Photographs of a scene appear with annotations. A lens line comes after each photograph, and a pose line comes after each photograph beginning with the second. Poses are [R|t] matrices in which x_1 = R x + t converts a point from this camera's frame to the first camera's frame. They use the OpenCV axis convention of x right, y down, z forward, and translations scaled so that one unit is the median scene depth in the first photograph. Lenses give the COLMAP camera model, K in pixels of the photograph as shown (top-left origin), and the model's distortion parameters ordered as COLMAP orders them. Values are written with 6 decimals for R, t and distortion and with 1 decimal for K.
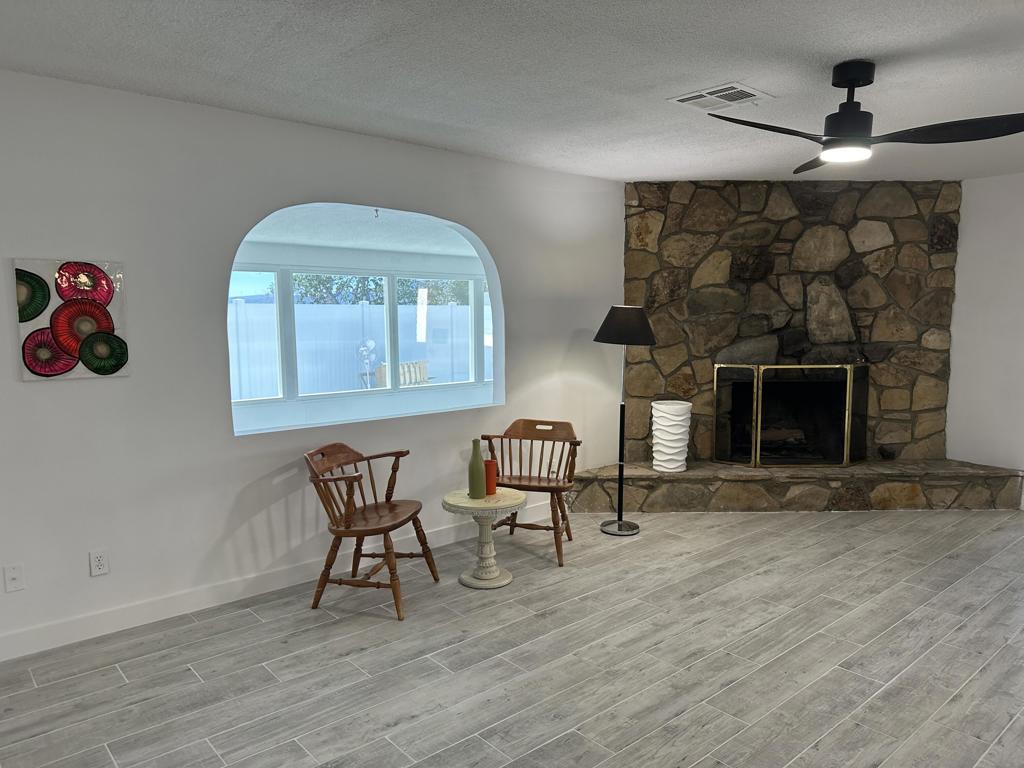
lens RADIAL K [[702.7, 0, 508.9], [0, 702.7, 398.9], [0, 0, 1]] dist [0.074189, -0.061171]
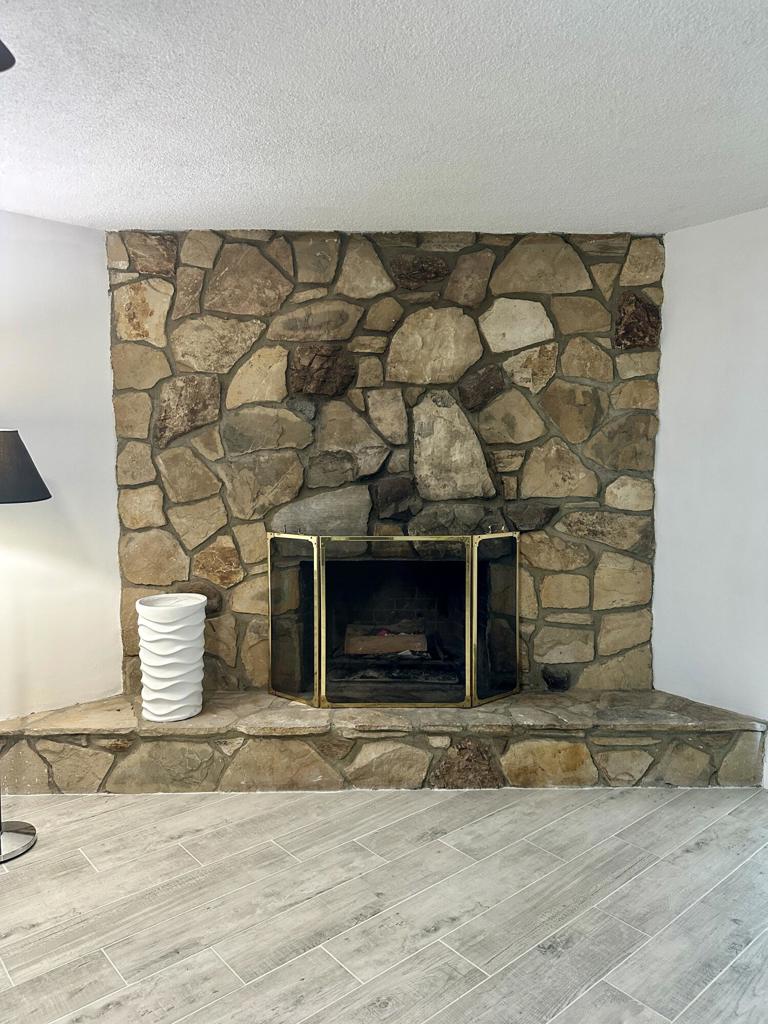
lens RADIAL K [[702.7, 0, 375.6], [0, 702.7, 518.8], [0, 0, 1]] dist [0.074189, -0.061171]
pose [[0.999670, 0.005065, -0.025200, 0.405089], [-0.005798, 0.999559, -0.029117, -0.044358], [0.025041, 0.029254, 0.999258, 0.399601]]
